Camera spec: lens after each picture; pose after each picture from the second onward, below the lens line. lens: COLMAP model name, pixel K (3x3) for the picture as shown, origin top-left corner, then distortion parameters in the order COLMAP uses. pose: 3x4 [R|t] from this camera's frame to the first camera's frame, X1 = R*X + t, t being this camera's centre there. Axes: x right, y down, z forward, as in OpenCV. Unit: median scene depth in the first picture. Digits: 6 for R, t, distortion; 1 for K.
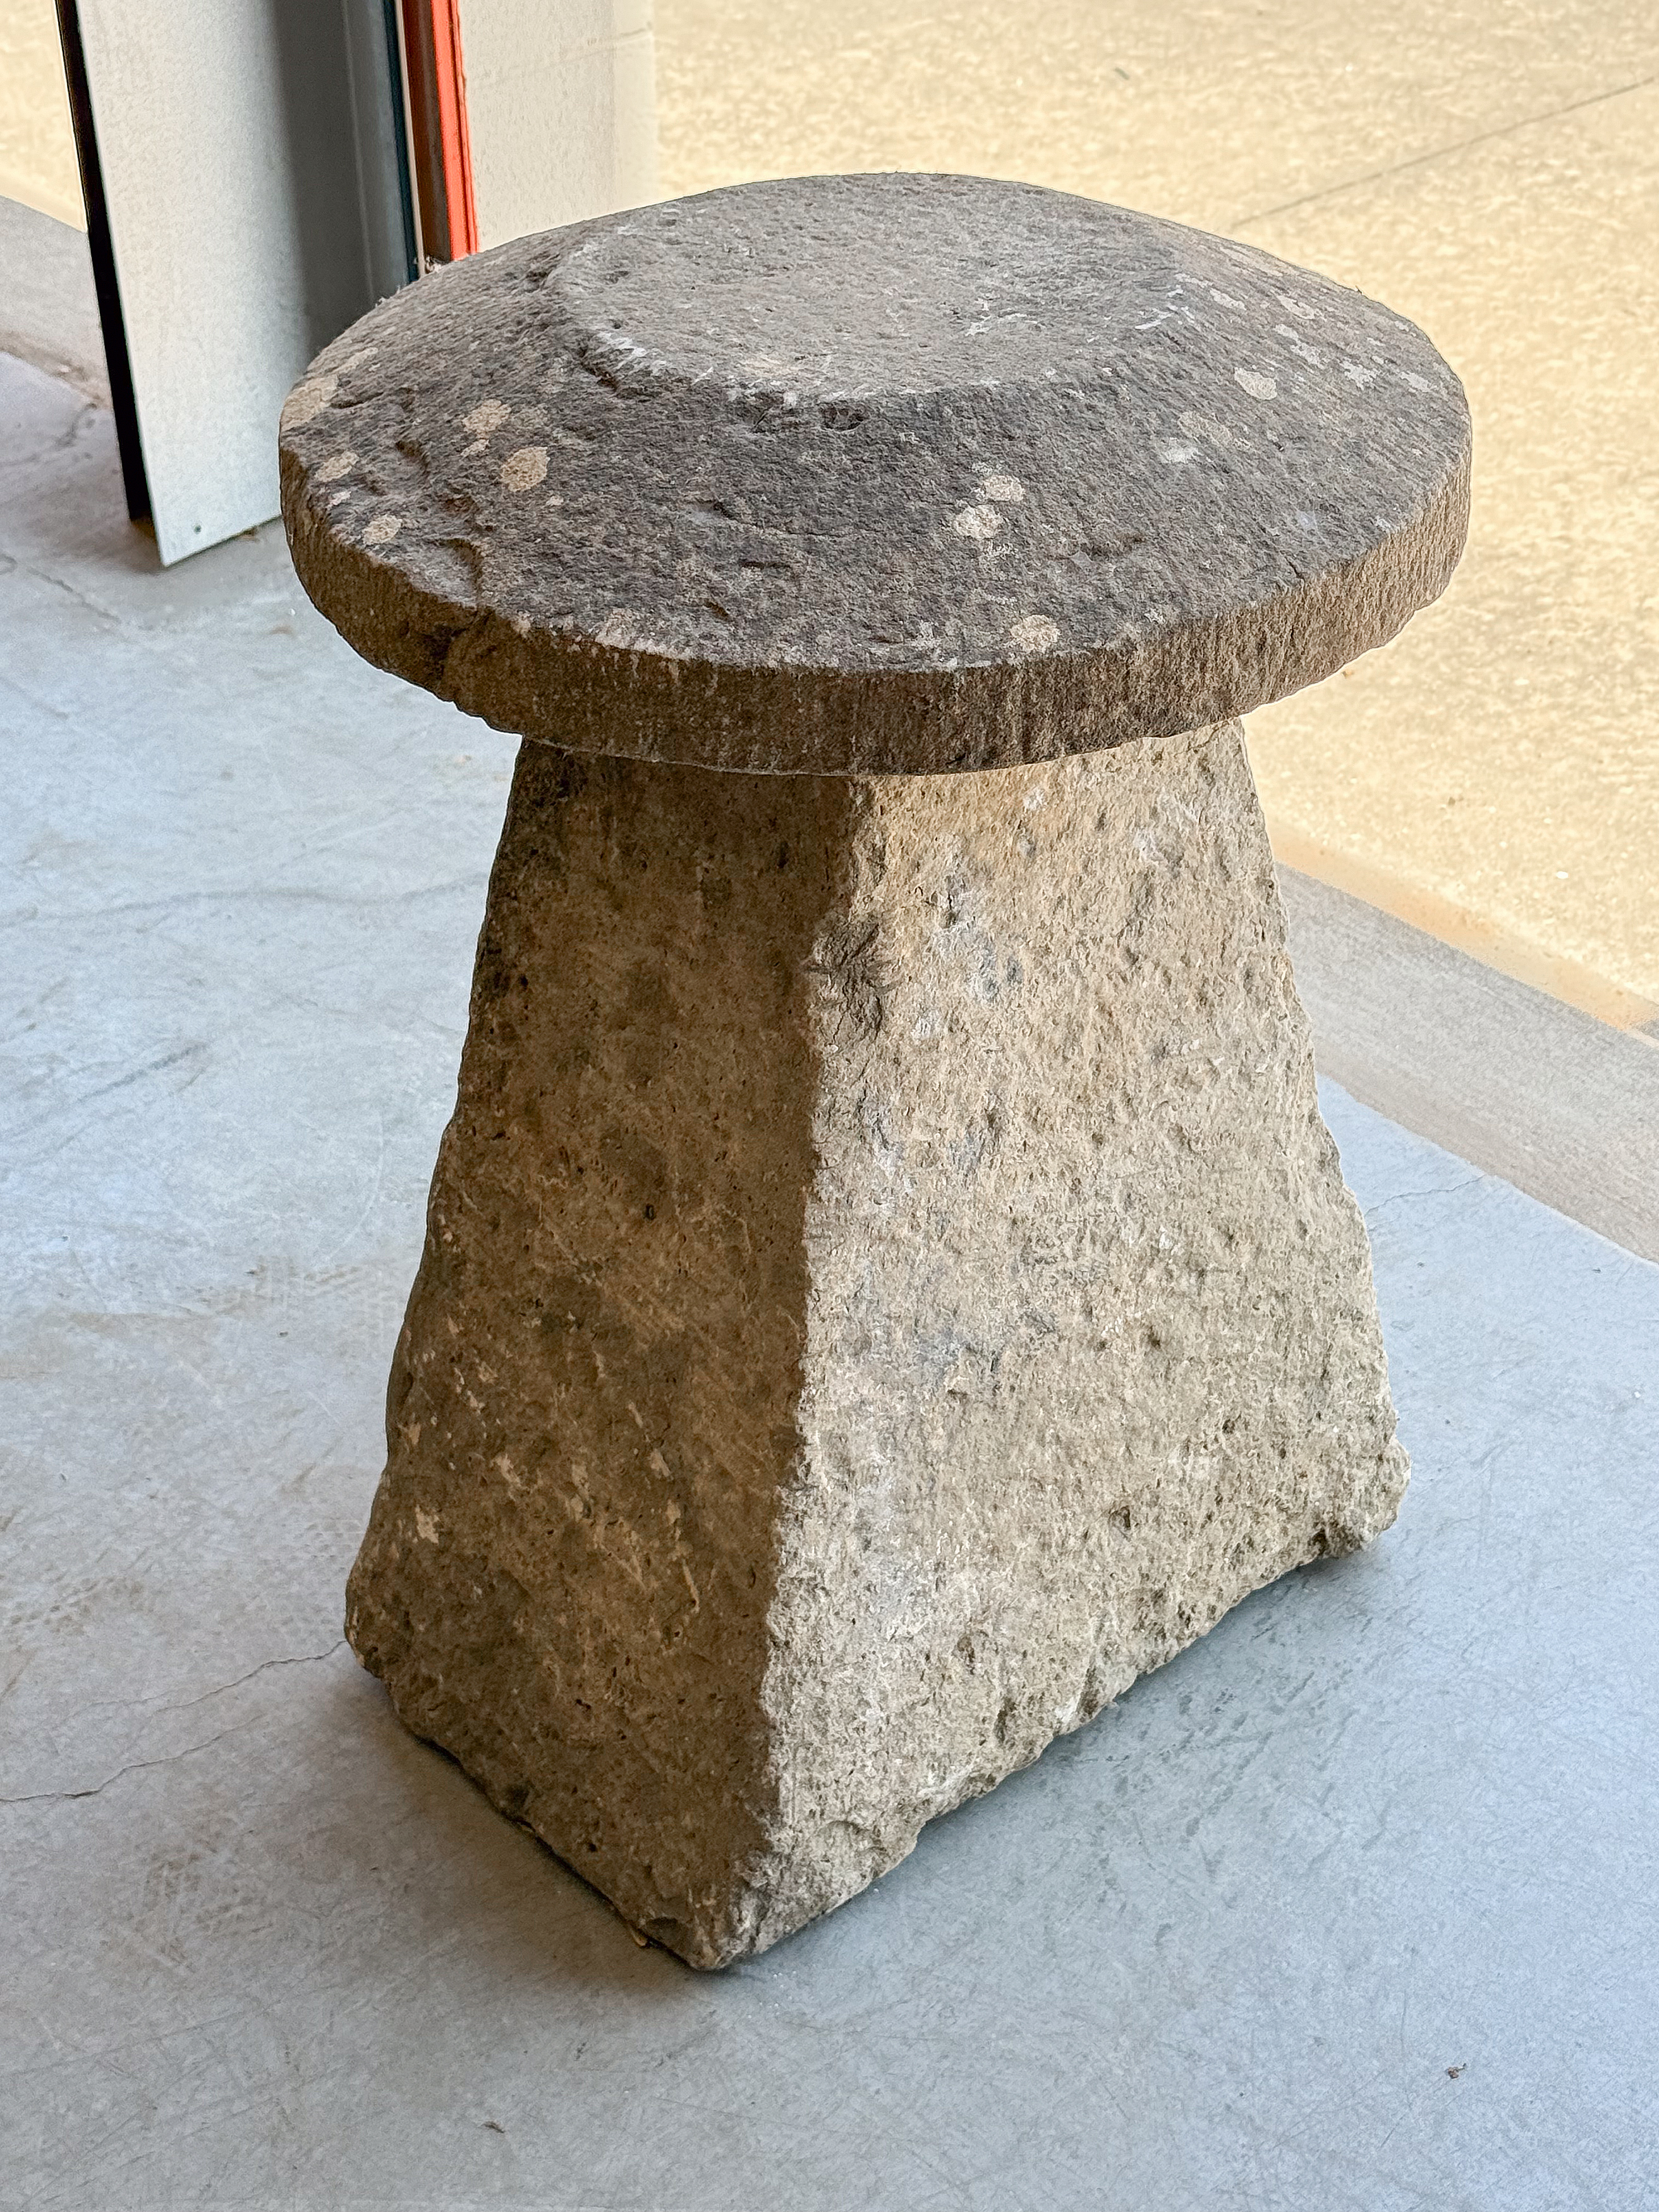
lens RADIAL K [[3544.5, 0, 821.5], [0, 3544.5, 1095.3], [0, 0, 1]] dist [0.169628, 0.000000]
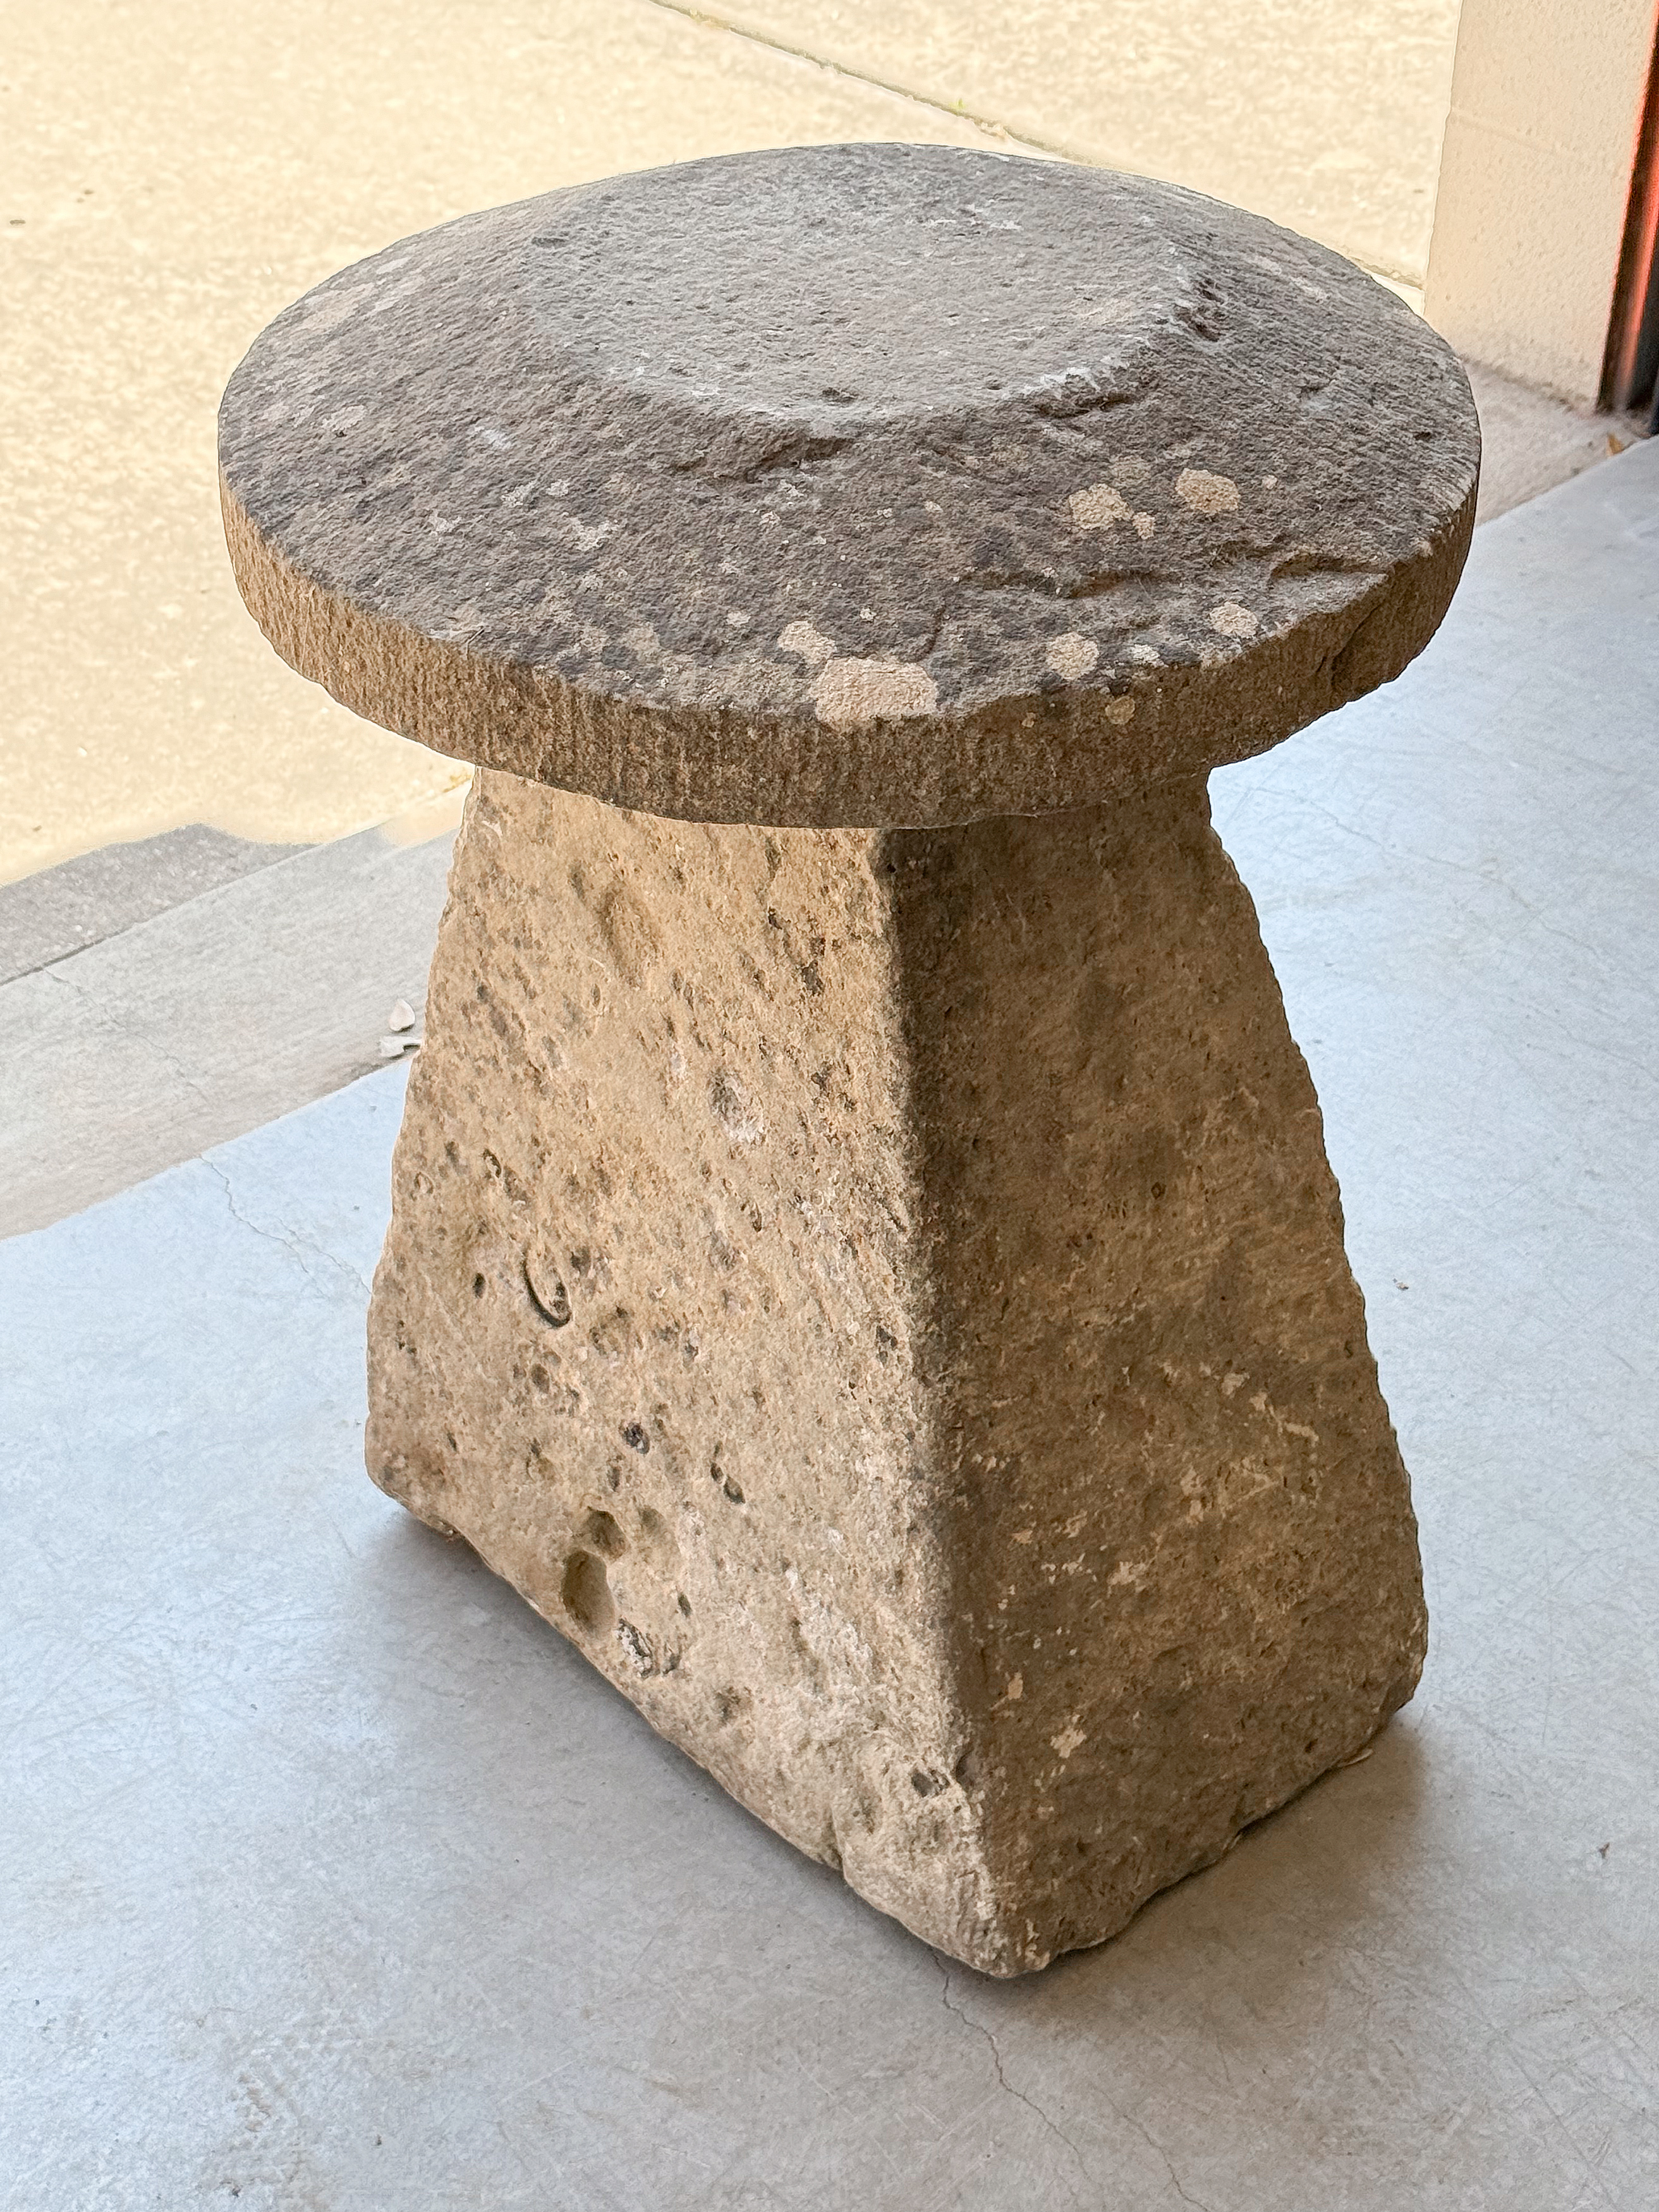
lens RADIAL K [[3803.6, 0, 844.2], [0, 3803.6, 1084.5], [0, 0, 1]] dist [0.137726, 0.000000]
pose [[-0.027753, -0.572111, 0.819706, -0.993470], [0.545518, 0.678479, 0.492012, -0.614303], [-0.837639, 0.460819, 0.293268, 0.841316]]
